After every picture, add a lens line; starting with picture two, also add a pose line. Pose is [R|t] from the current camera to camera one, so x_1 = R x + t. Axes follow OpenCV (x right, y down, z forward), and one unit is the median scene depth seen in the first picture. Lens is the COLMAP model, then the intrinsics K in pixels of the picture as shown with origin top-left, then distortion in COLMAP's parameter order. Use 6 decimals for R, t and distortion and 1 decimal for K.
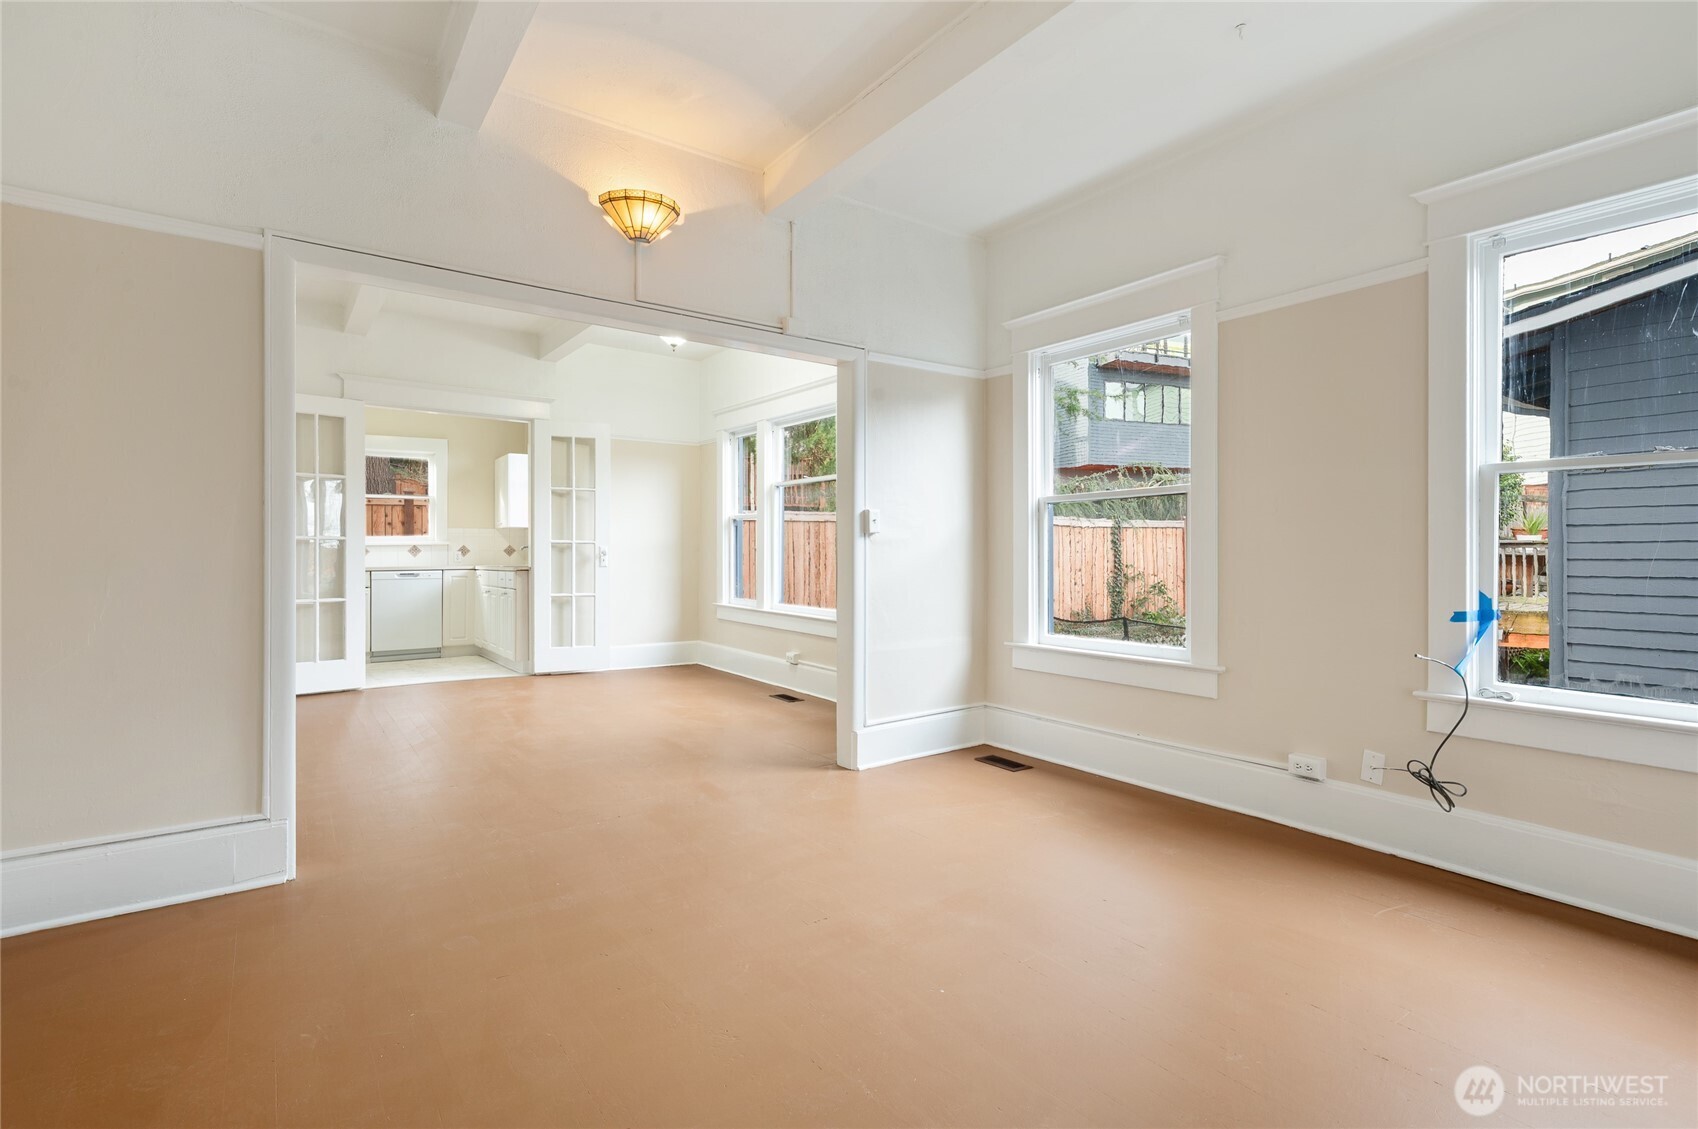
lens RADIAL K [[780.0, 0, 880.8], [0, 780.0, 555.5], [0, 0, 1]] dist [-0.026339, -0.000146]
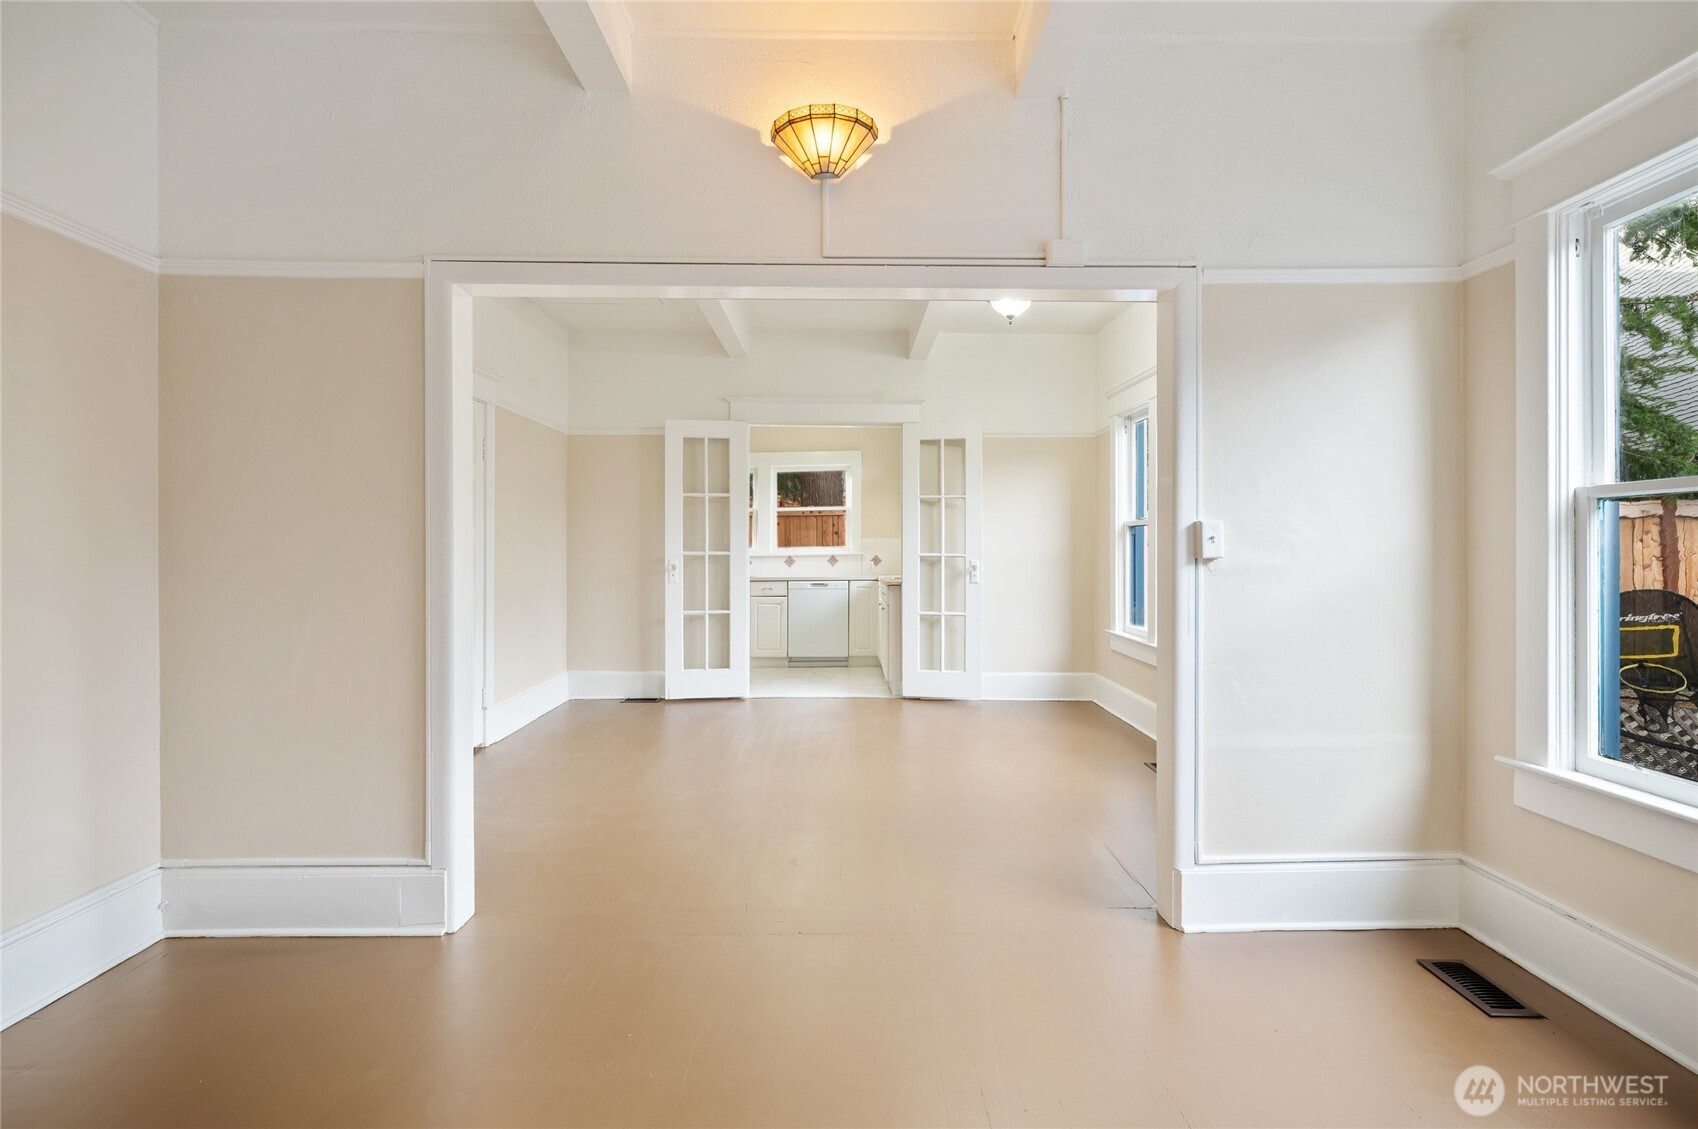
lens RADIAL K [[809.7, 0, 863.2], [0, 809.7, 554.4], [0, 0, 1]] dist [-0.011395, -0.000402]
pose [[0.803080, 0.002688, -0.595866, 0.091698], [-0.002491, 0.999996, 0.001154, -0.019369], [0.595866, 0.000558, 0.803083, 0.189529]]
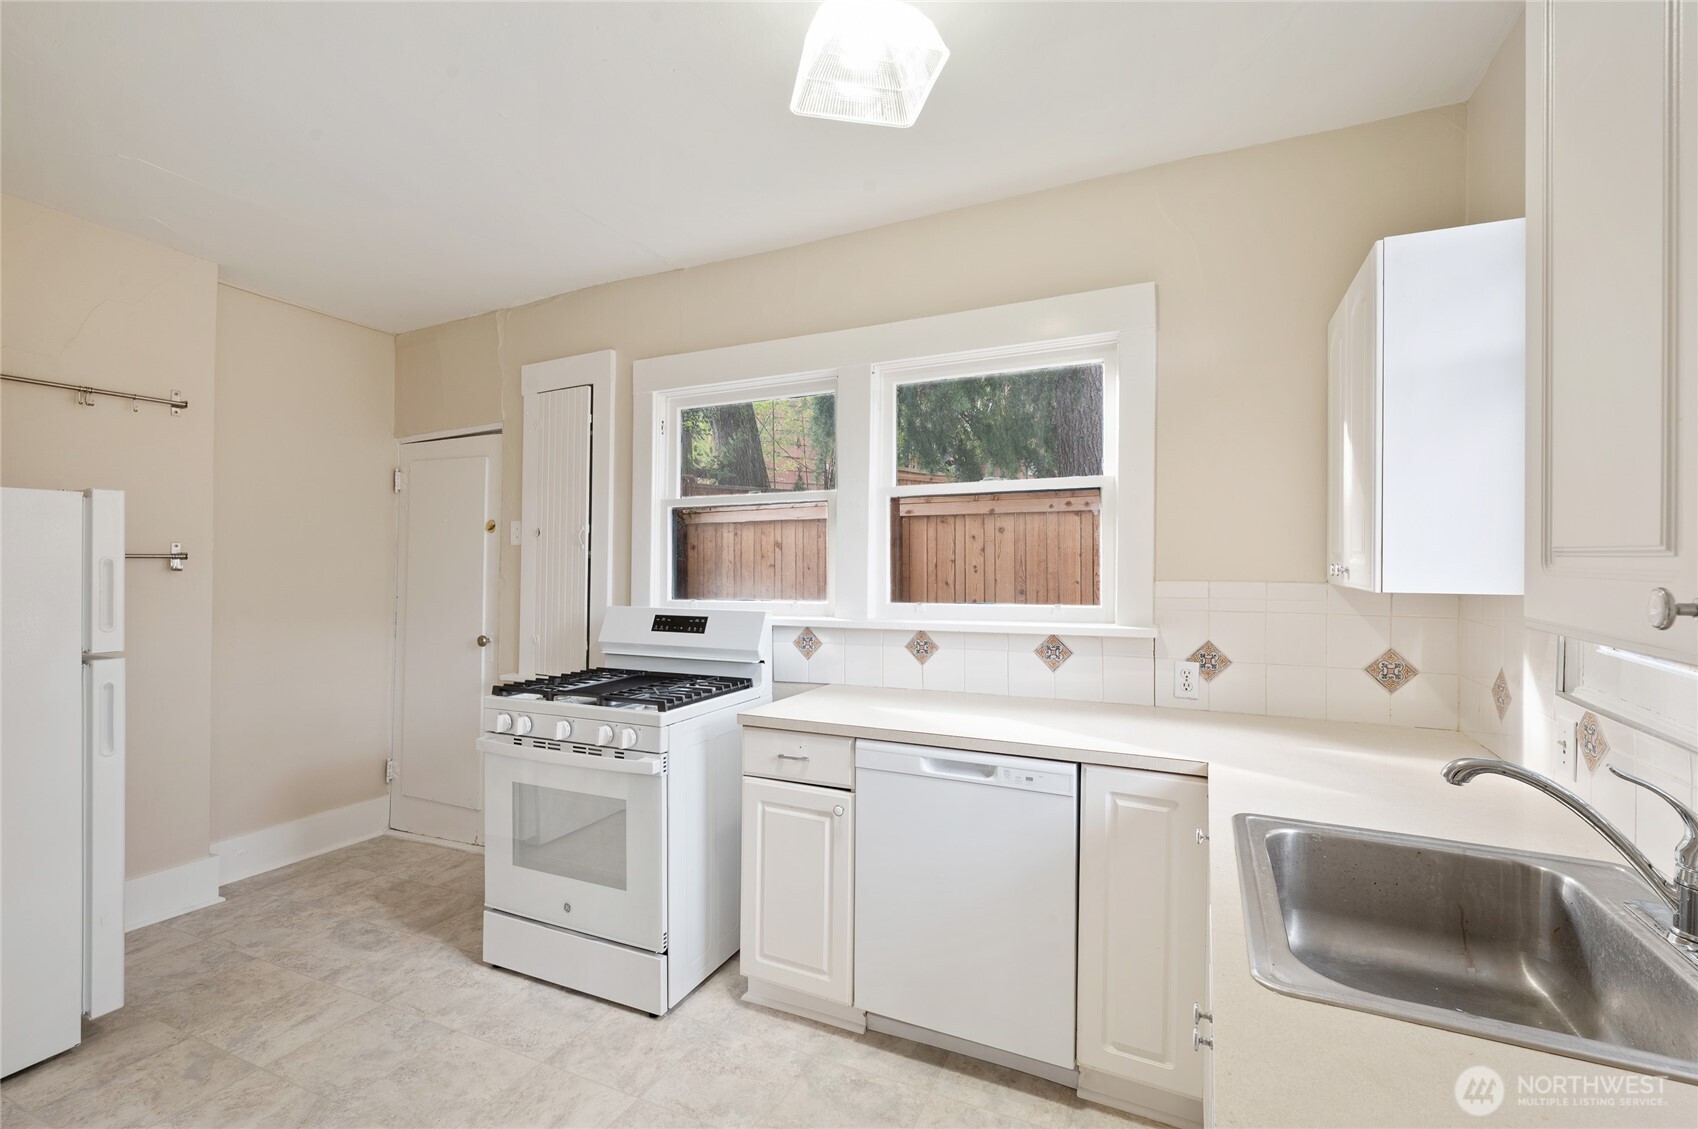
lens RADIAL K [[750.0, 0, 850.2], [0, 750.0, 559.3], [0, 0, 1]] dist [0.001255, 0.000302]
pose [[0.455891, 0.008862, -0.889992, -0.449645], [-0.003824, 0.999961, 0.007998, -0.057582], [0.890028, -0.000242, 0.455906, 0.963184]]
